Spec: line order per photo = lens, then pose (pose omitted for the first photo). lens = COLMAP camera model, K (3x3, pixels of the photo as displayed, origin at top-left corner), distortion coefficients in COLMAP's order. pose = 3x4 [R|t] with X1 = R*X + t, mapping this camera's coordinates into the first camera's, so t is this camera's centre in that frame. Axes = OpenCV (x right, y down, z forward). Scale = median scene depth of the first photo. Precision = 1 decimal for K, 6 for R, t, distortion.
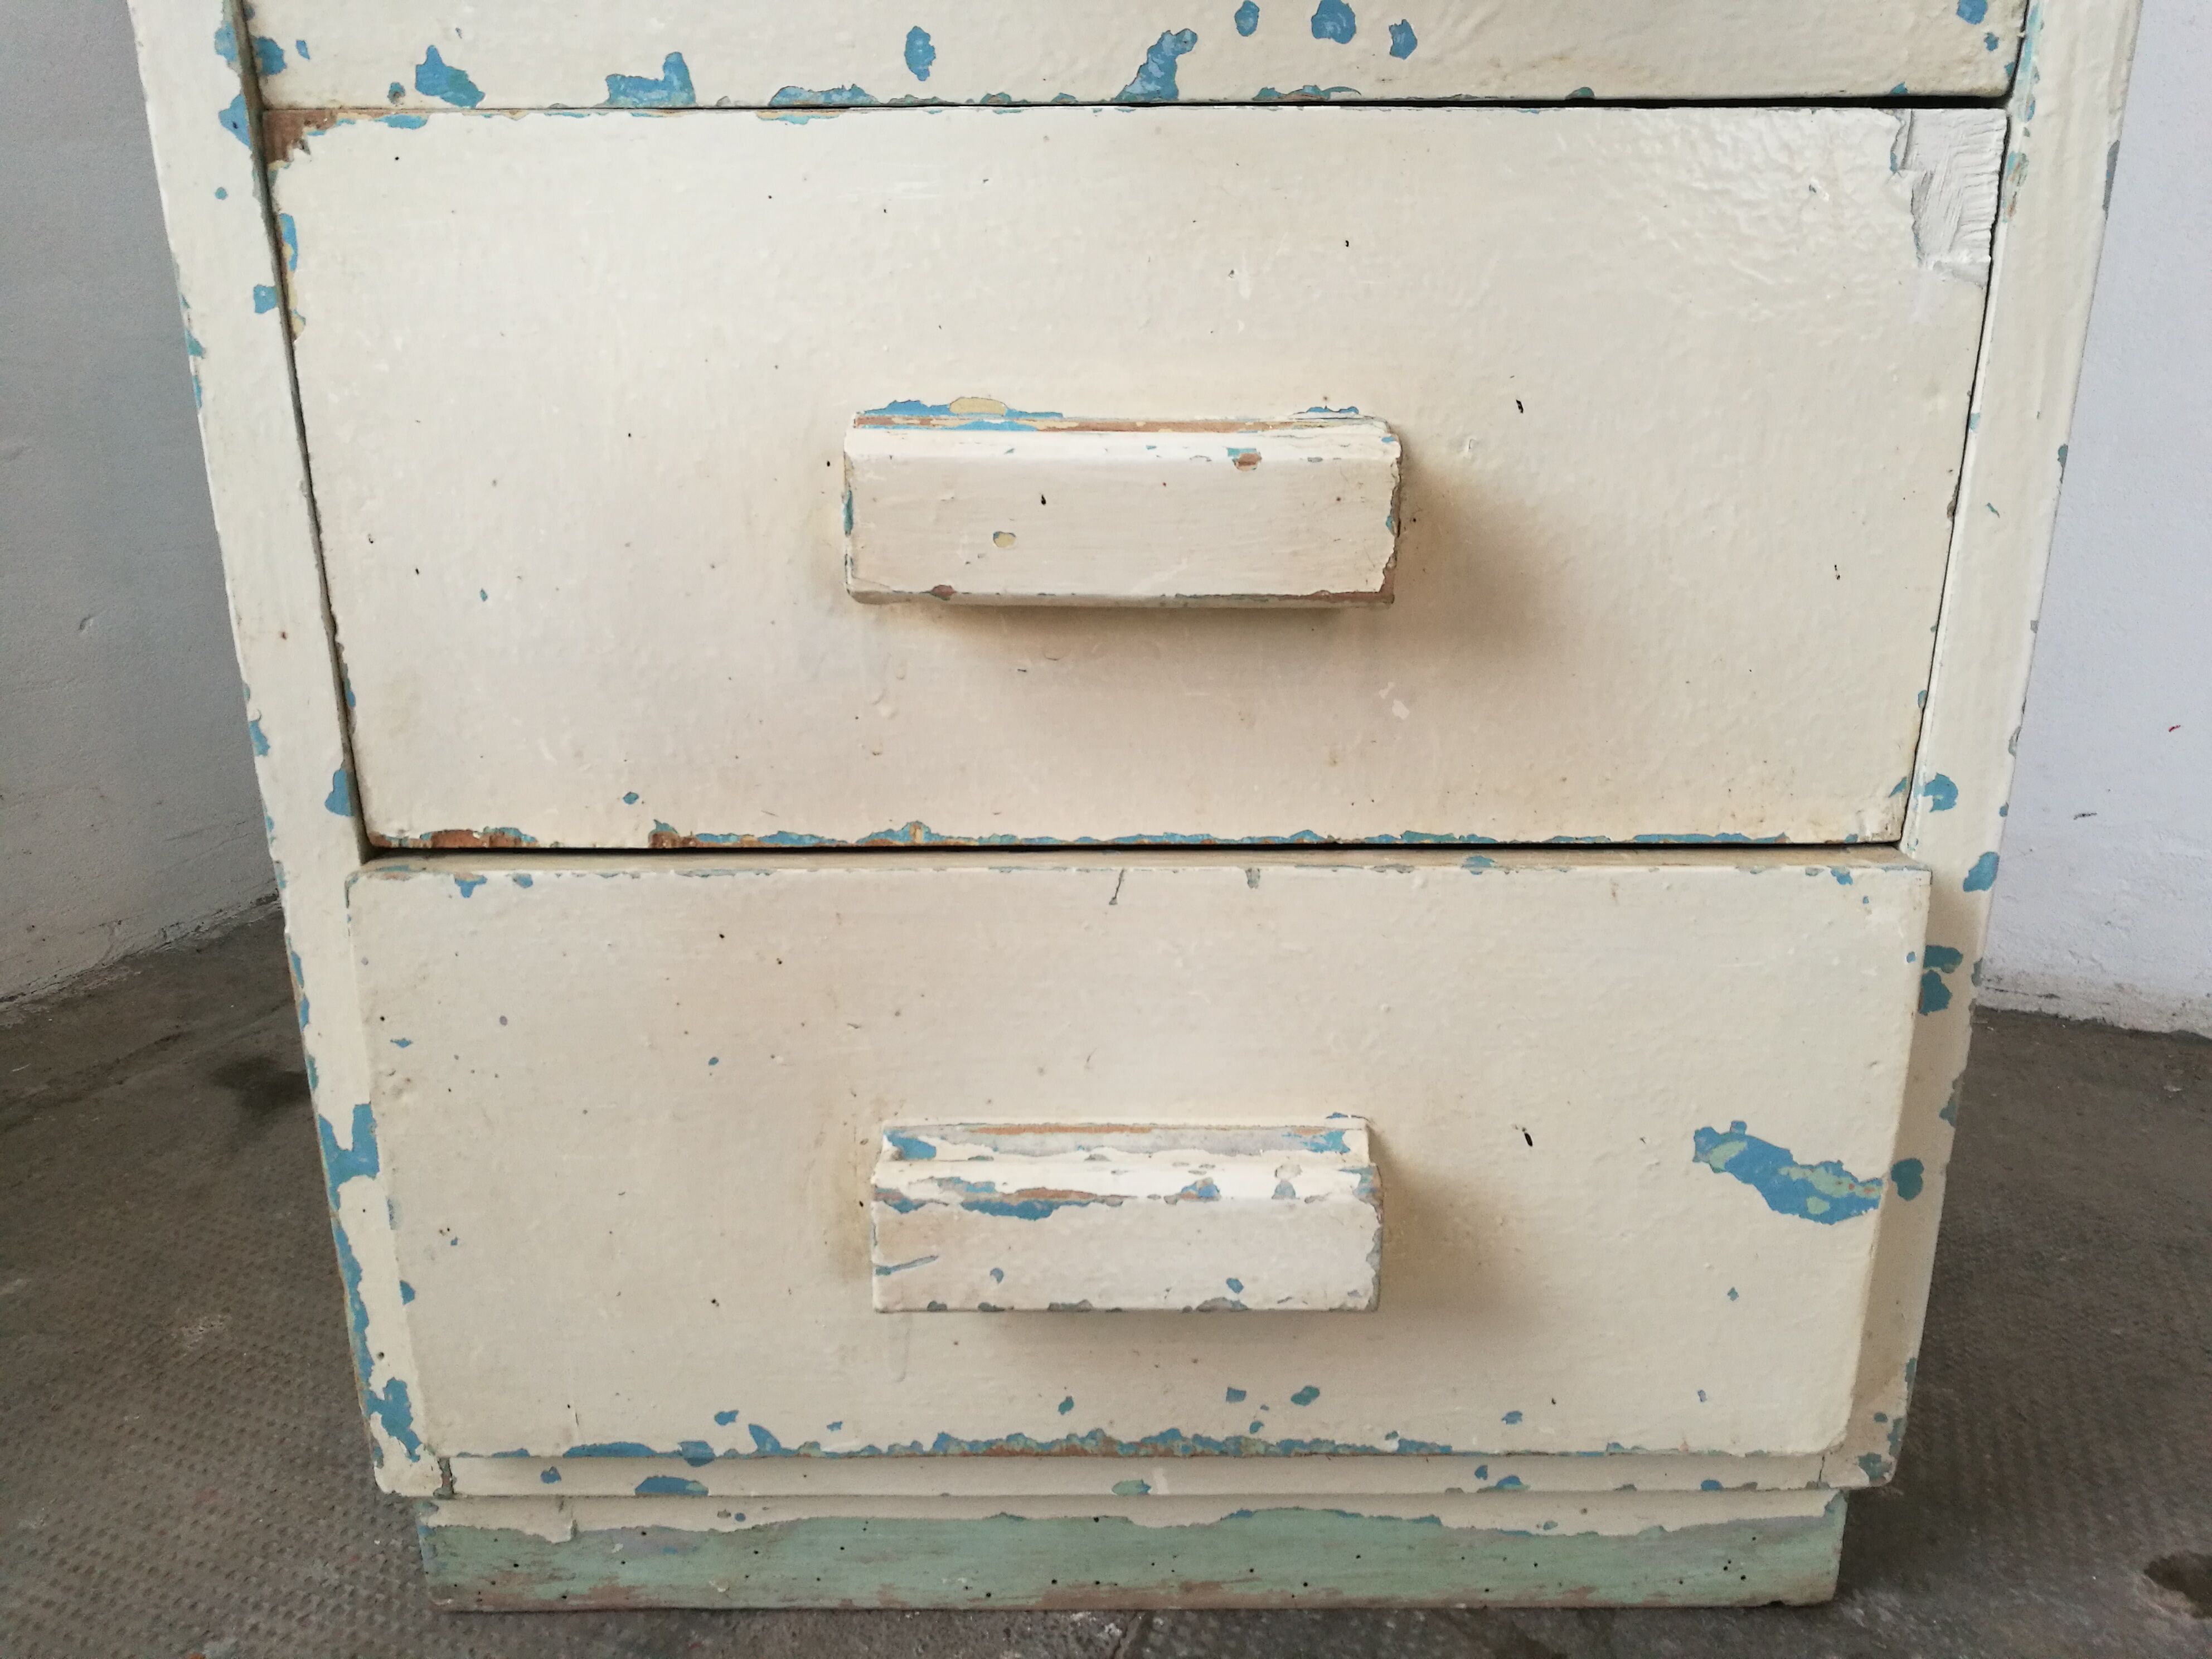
lens RADIAL K [[1766.1, 0, 1108.8], [0, 1766.1, 860.5], [0, 0, 1]] dist [-0.029963, 0.051244]
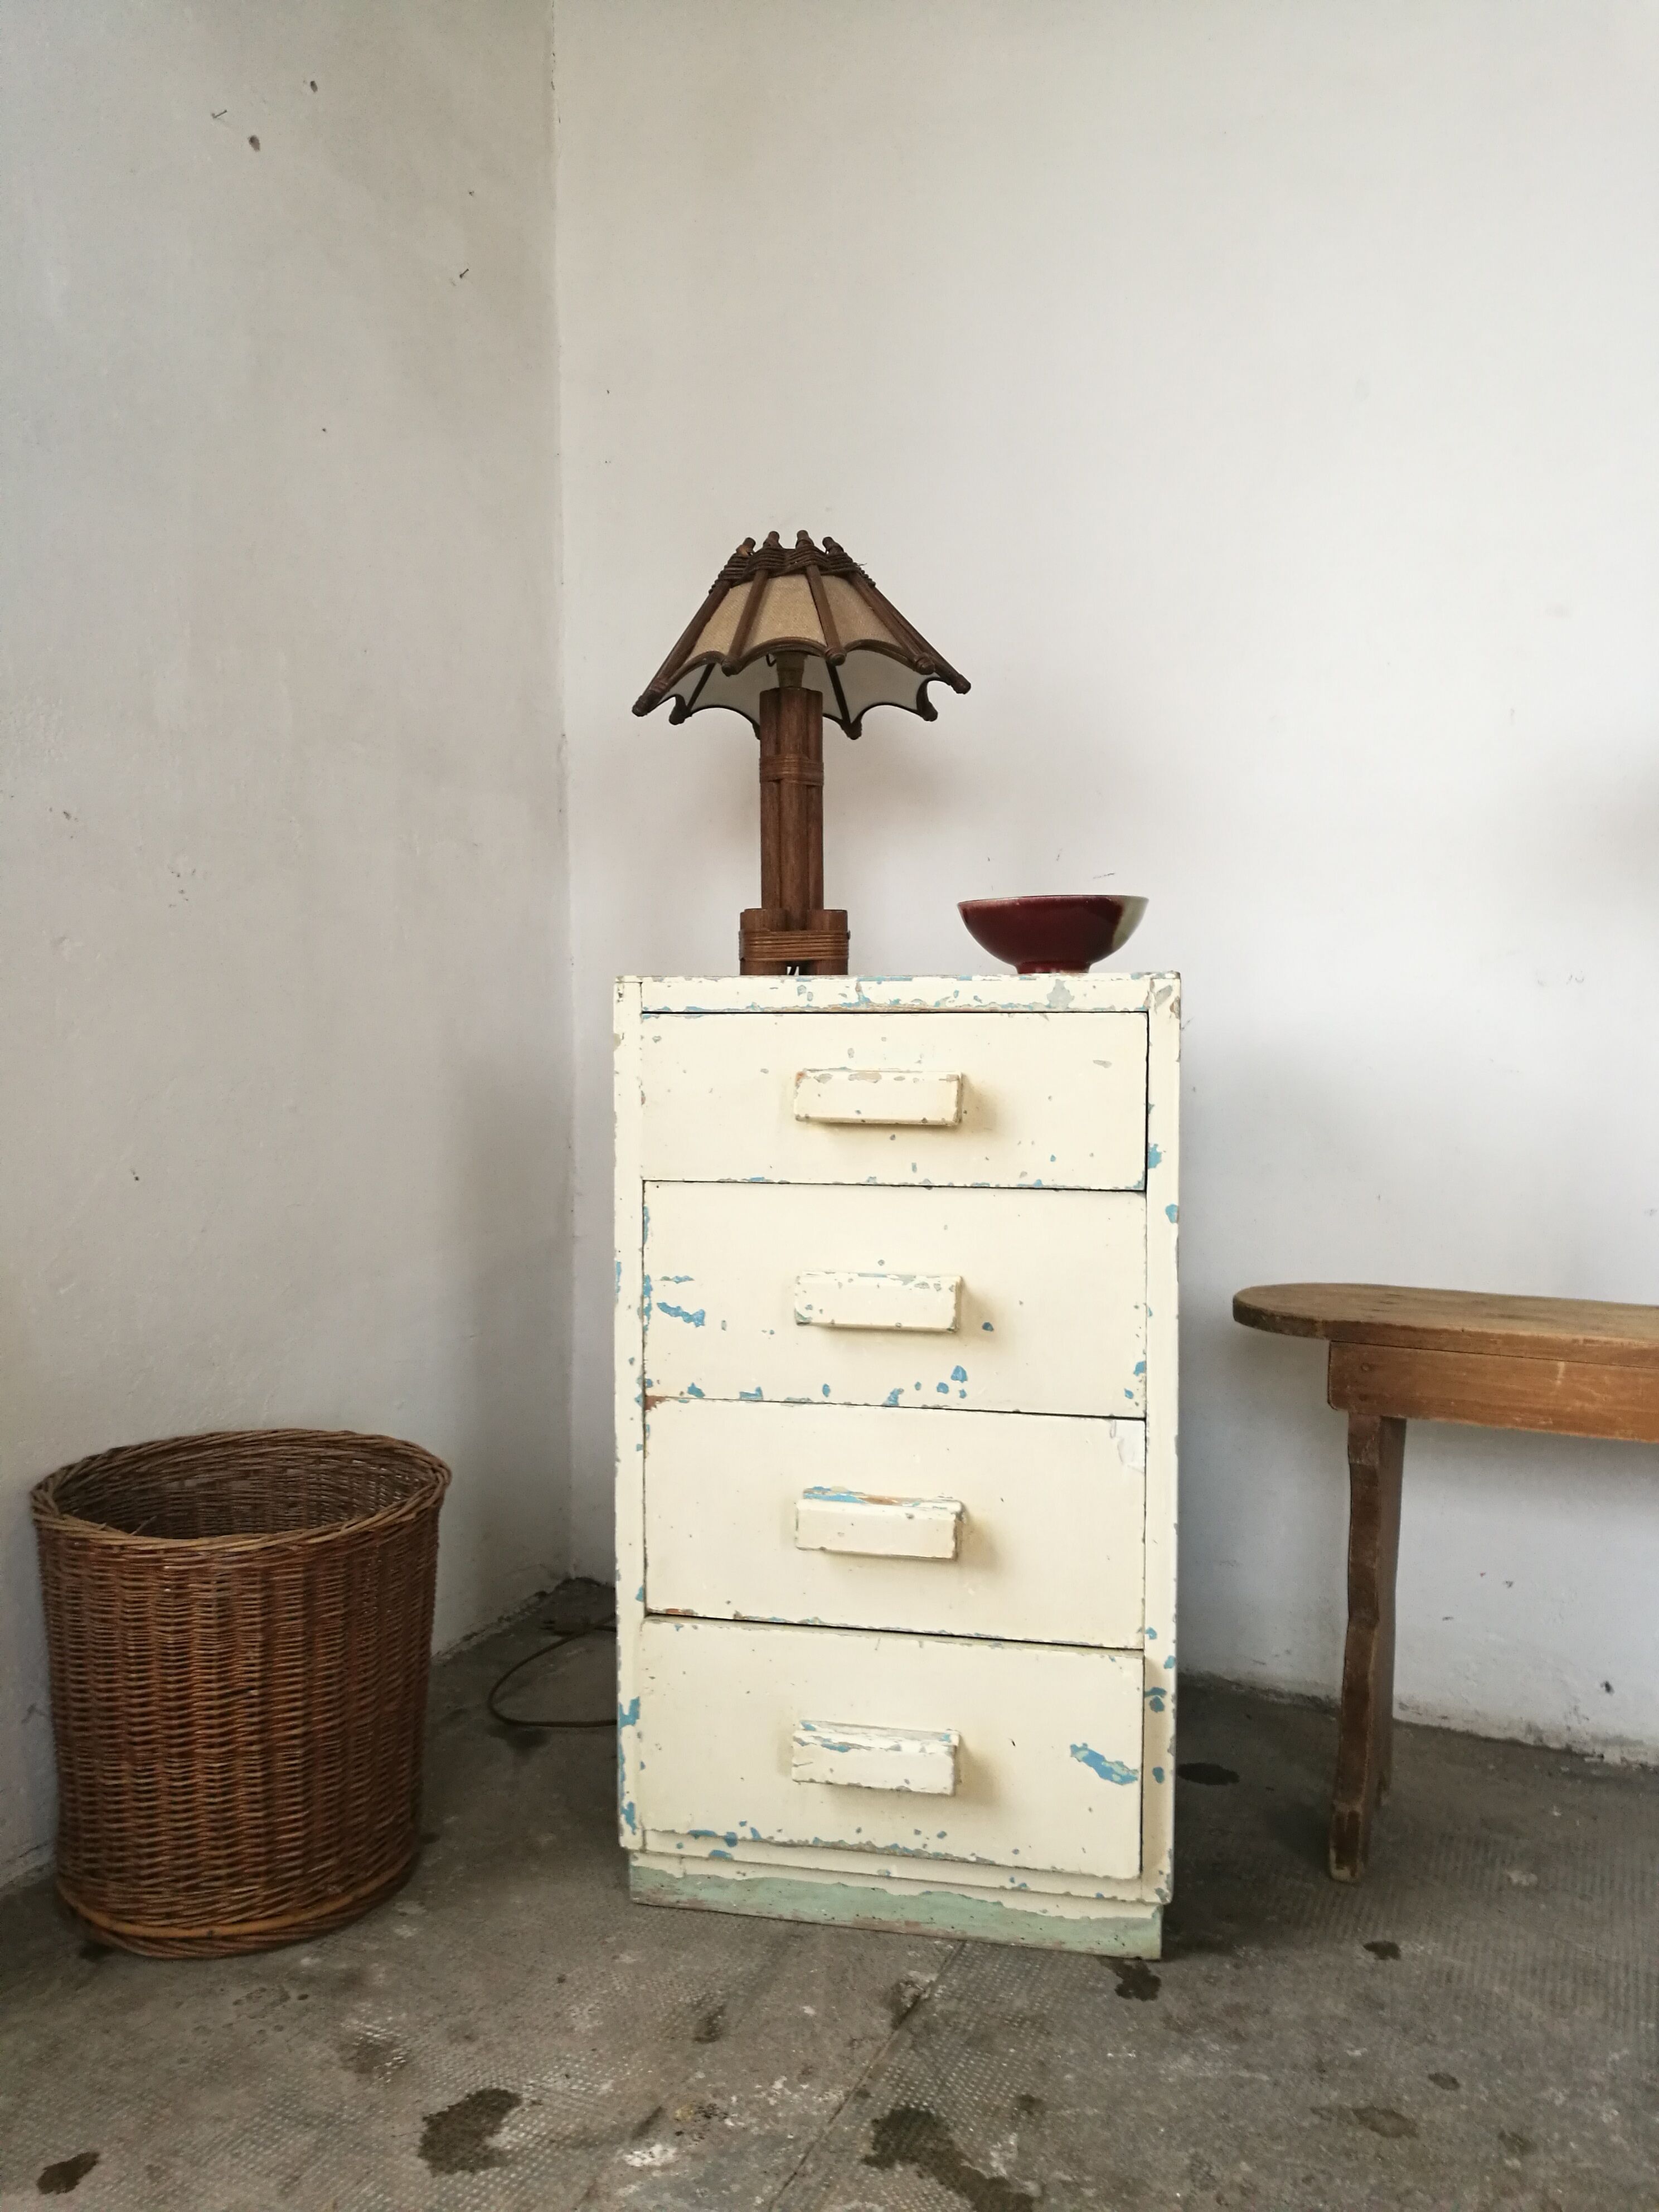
lens RADIAL K [[1766.1, 0, 817.1], [0, 1766.1, 1061.3], [0, 0, 1]] dist [-0.029963, 0.051244]
pose [[0.978200, 0.010790, -0.207384, 0.563897], [-0.068980, 0.958828, -0.275482, -0.111733], [0.195873, 0.283782, 0.938670, -2.357514]]
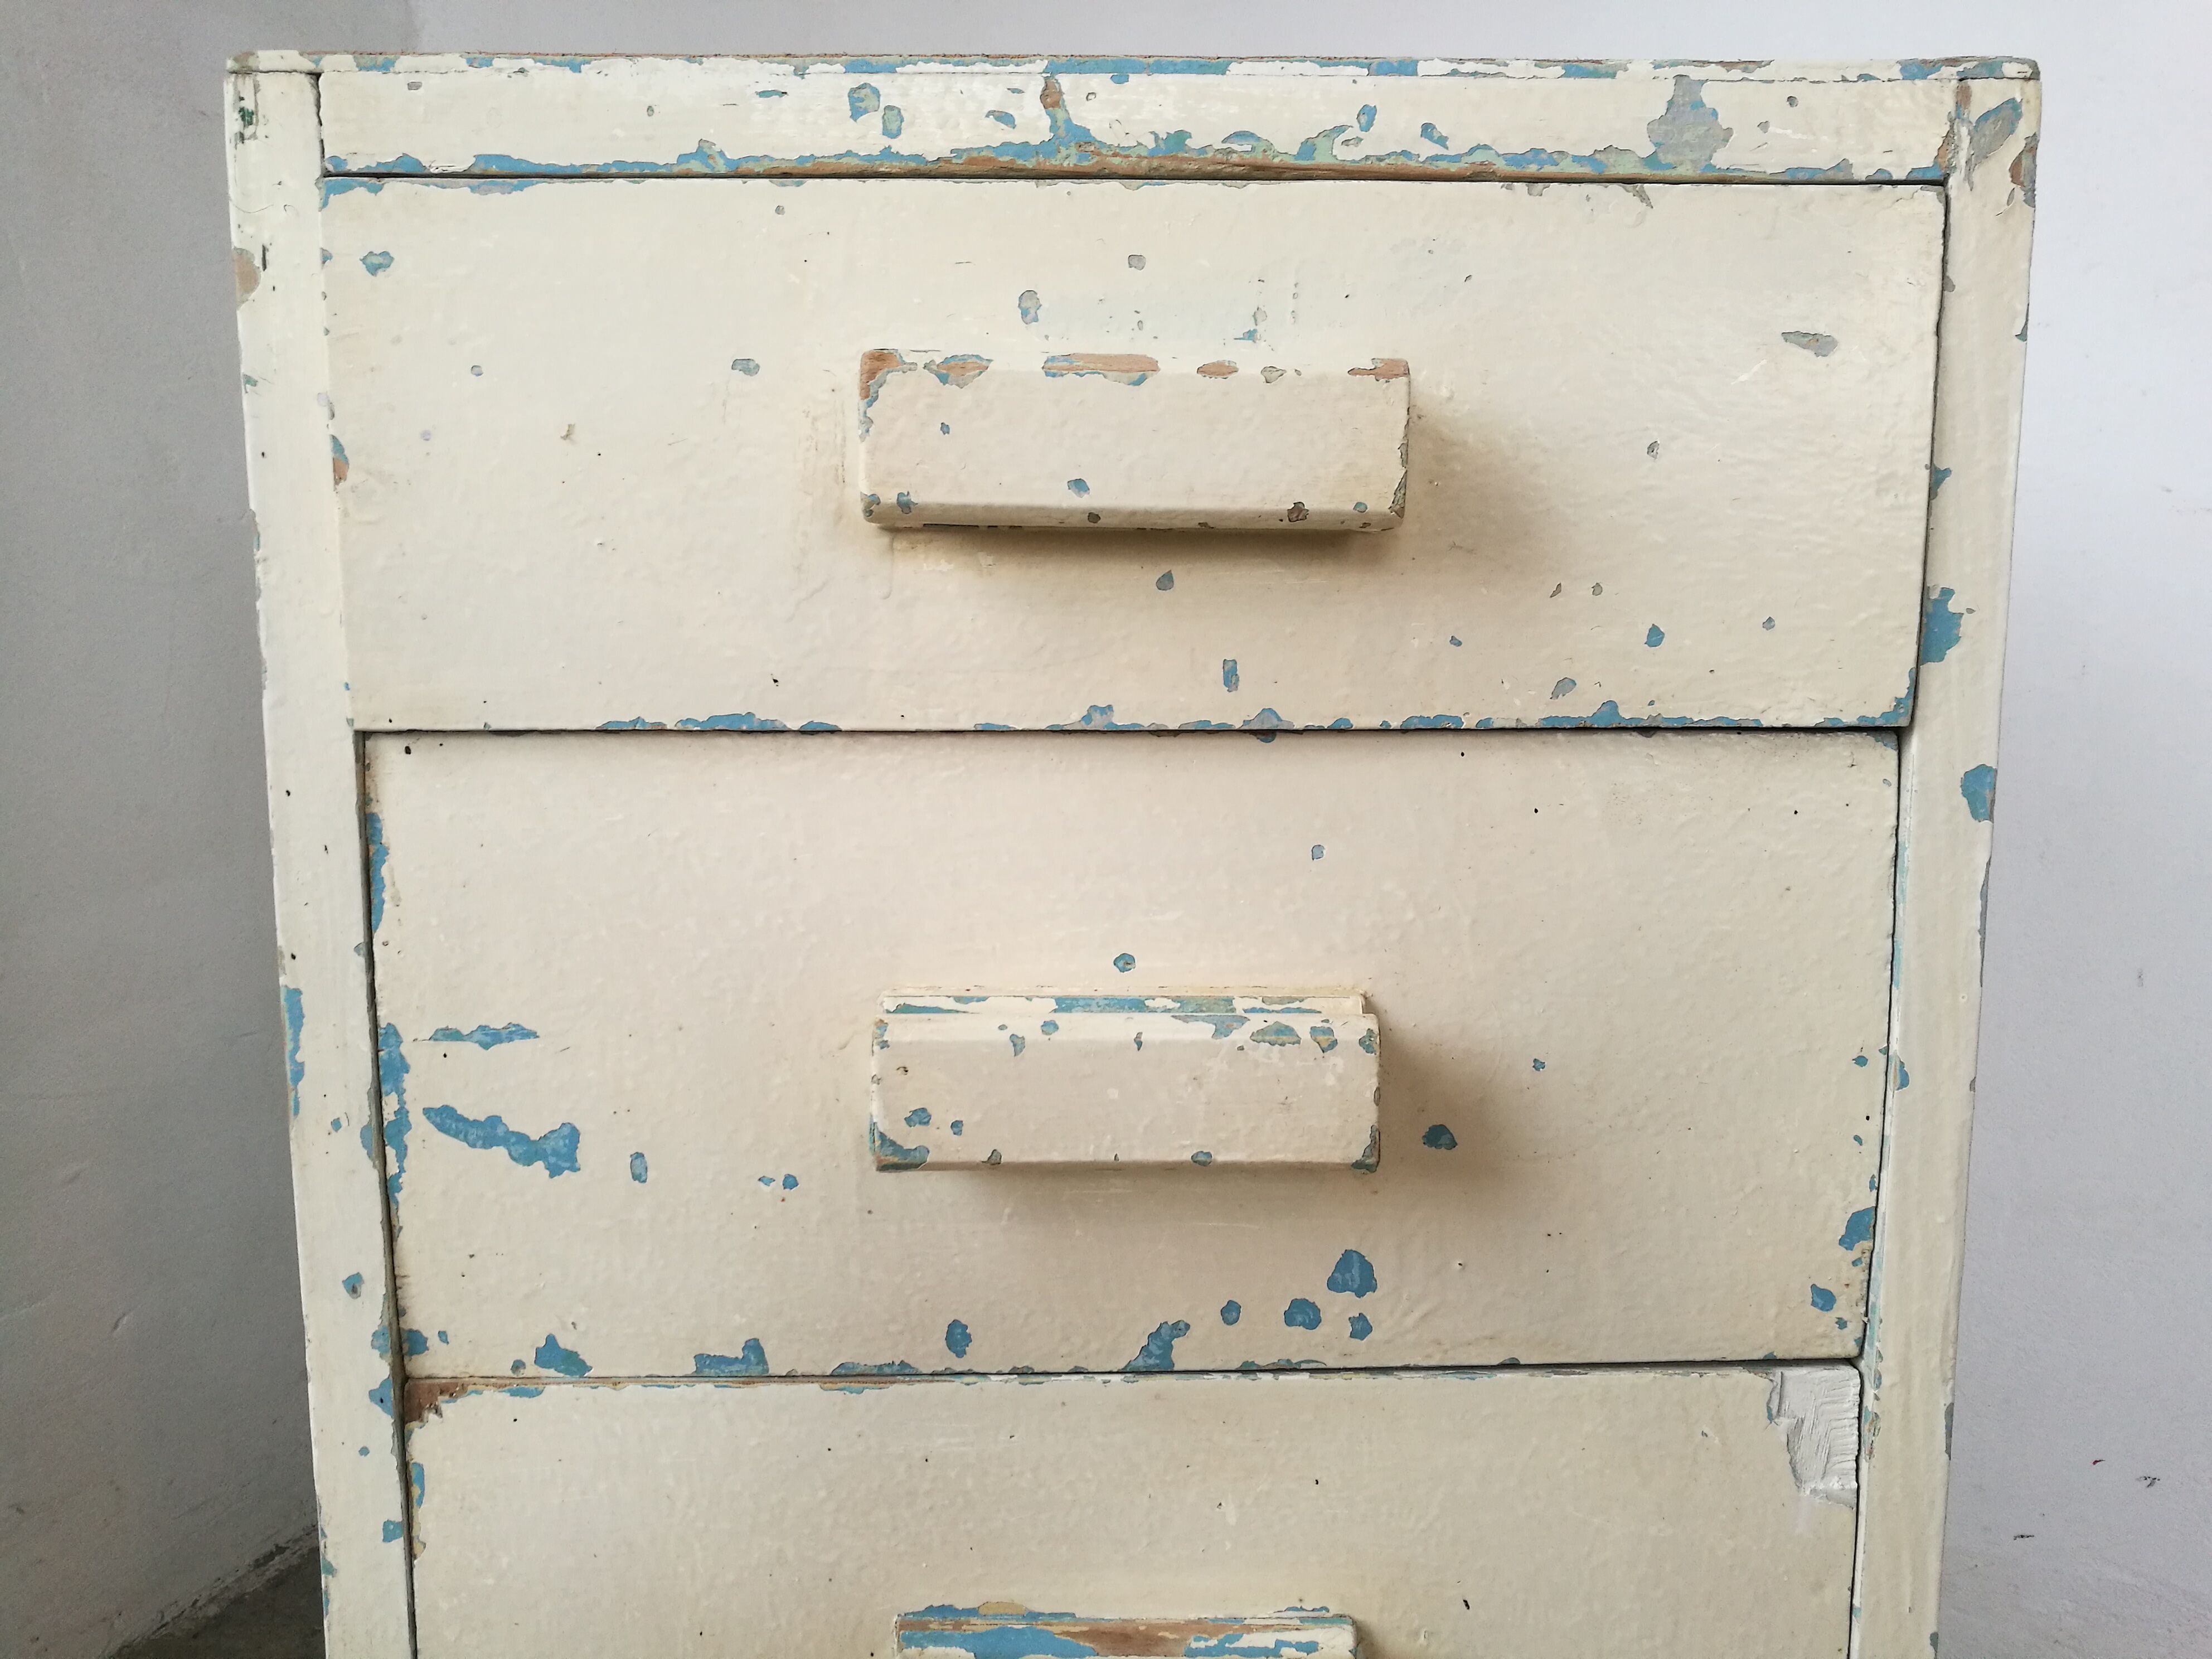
lens RADIAL K [[1766.1, 0, 1100.3], [0, 1766.1, 835.0], [0, 0, 1]] dist [-0.029963, 0.051244]
pose [[0.999848, 0.001338, 0.017398, -0.030291], [0.001766, 0.984176, -0.177187, -0.549864], [-0.017360, 0.177191, 0.984023, -0.231209]]
